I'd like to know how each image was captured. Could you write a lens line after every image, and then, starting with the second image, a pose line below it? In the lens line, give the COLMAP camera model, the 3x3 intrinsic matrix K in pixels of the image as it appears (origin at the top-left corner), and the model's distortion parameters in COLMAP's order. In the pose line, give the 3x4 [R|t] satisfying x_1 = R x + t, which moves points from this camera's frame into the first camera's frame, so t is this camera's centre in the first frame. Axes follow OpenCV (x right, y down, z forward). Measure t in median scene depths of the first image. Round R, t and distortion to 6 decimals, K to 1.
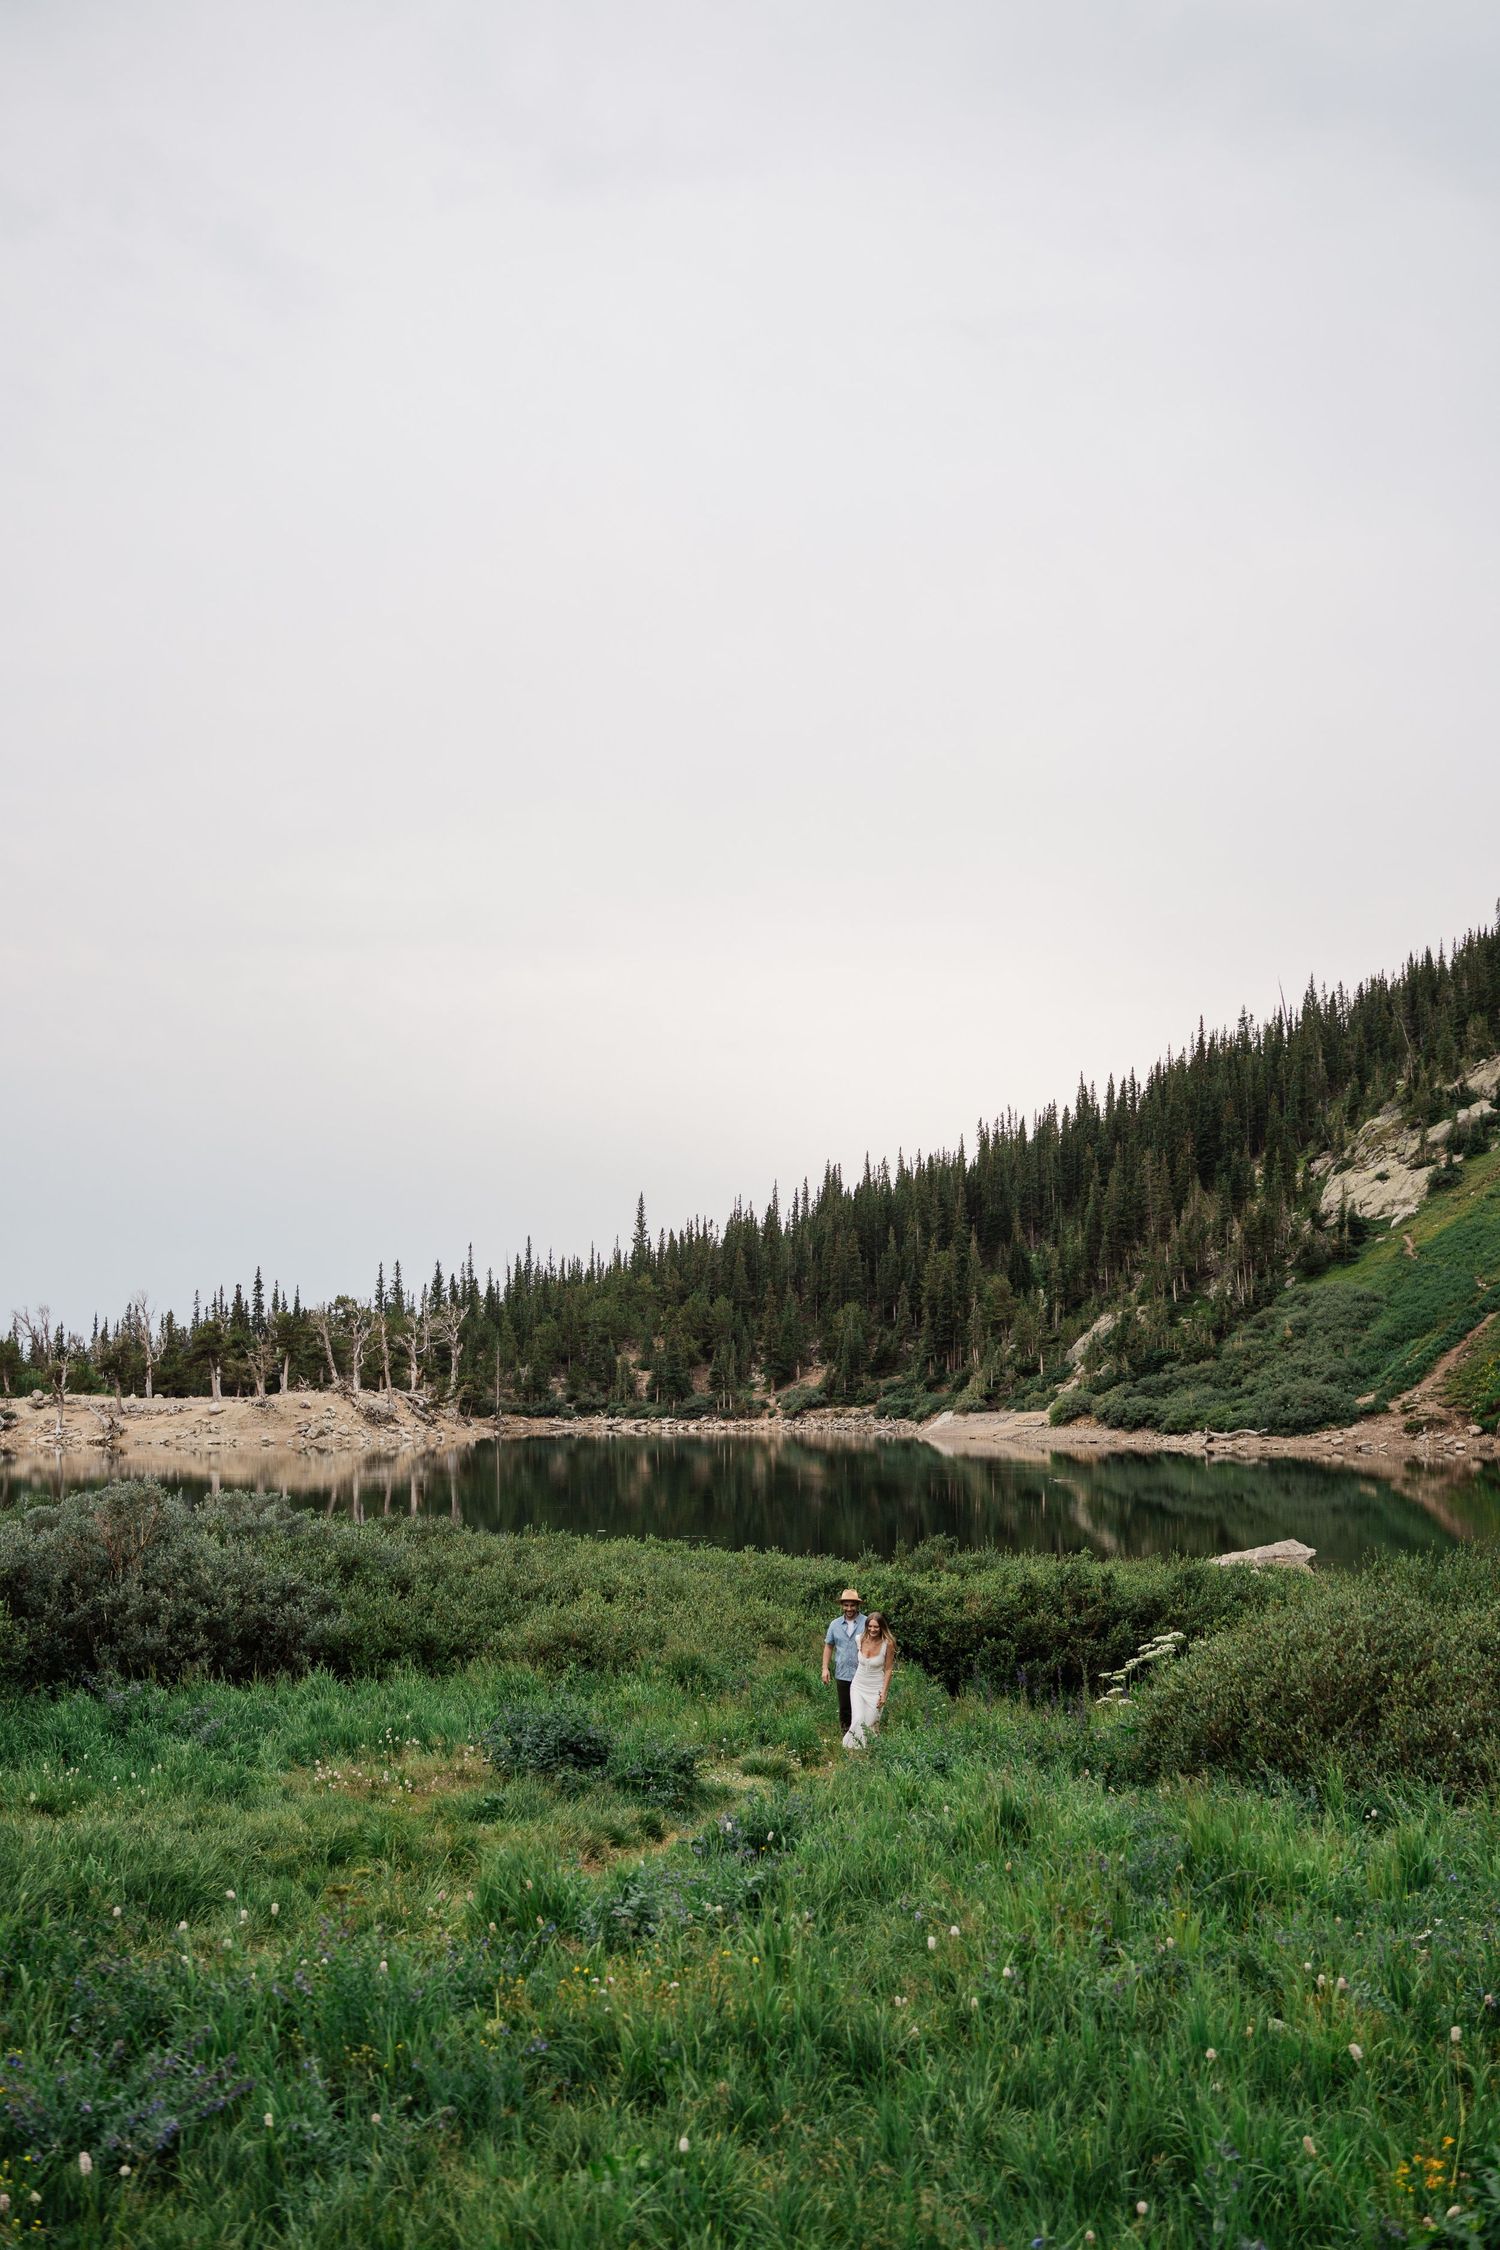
lens RADIAL K [[2283.5, 0, 820.8], [0, 2283.5, 1123.1], [0, 0, 1]] dist [-0.197320, 0.302954]
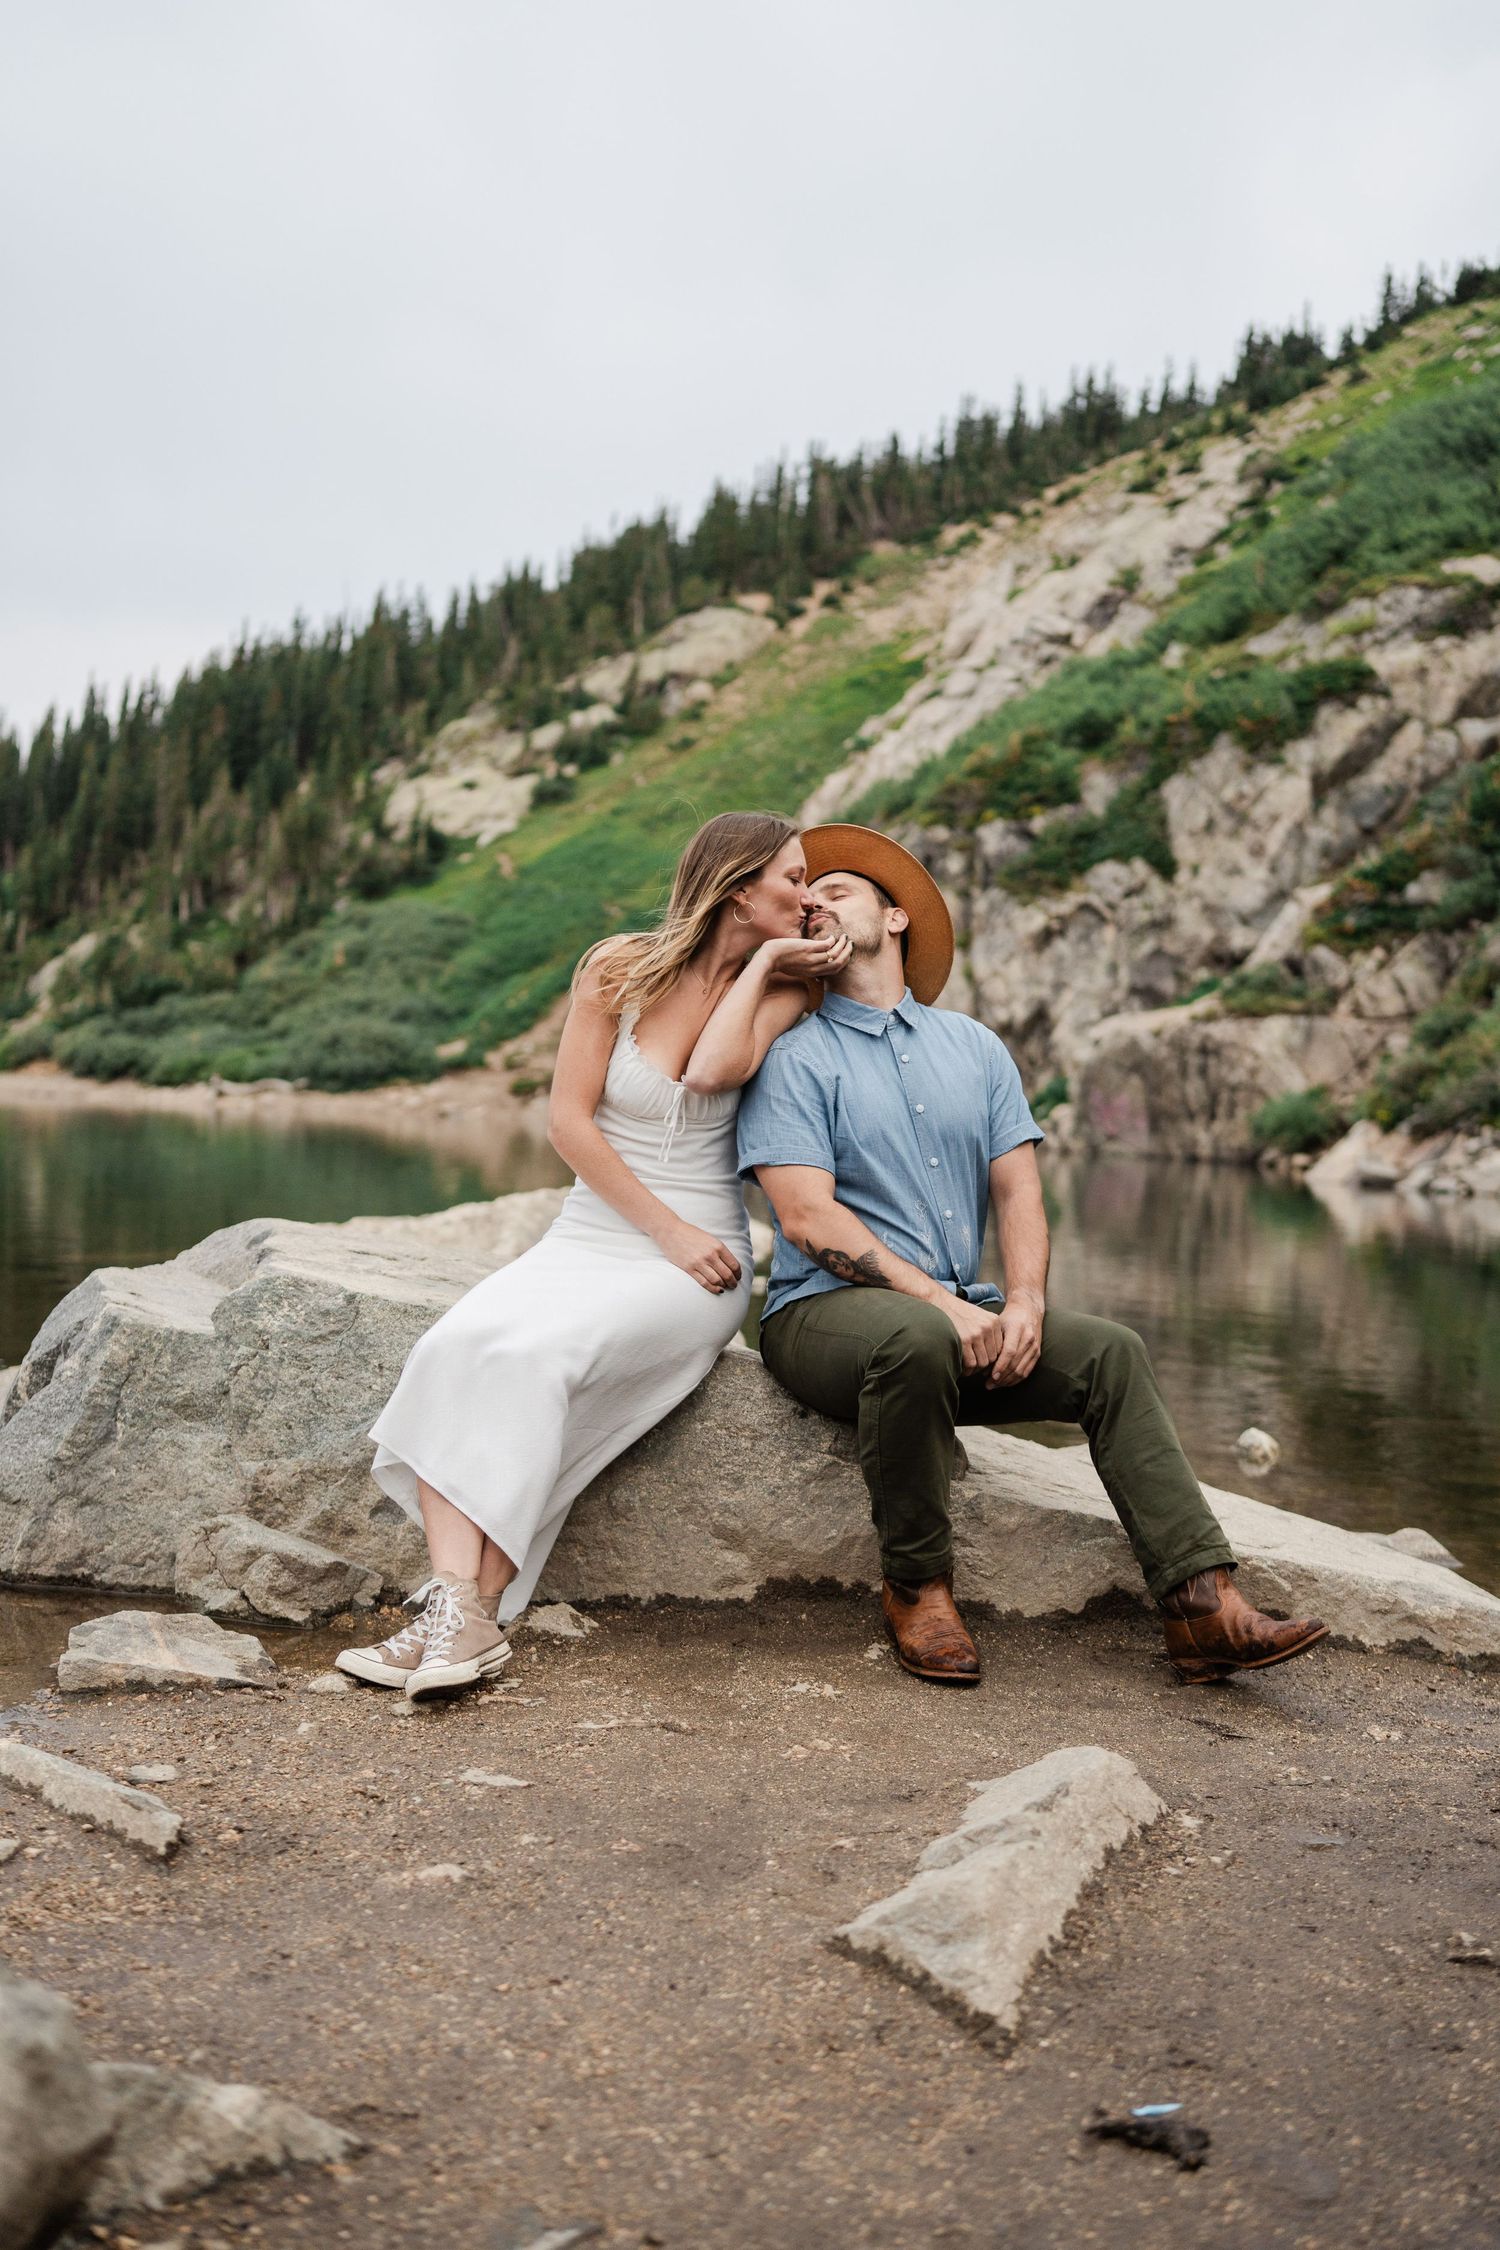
lens RADIAL K [[2192.5, 0, 750.0], [0, 2192.5, 1125.0], [0, 0, 1]] dist [-0.204231, 0.227975]
pose [[0.915801, 0.049258, 0.398600, 0.048535], [-0.097694, 0.989963, 0.102120, 0.054814], [-0.389569, -0.132463, 0.911422, 0.282892]]
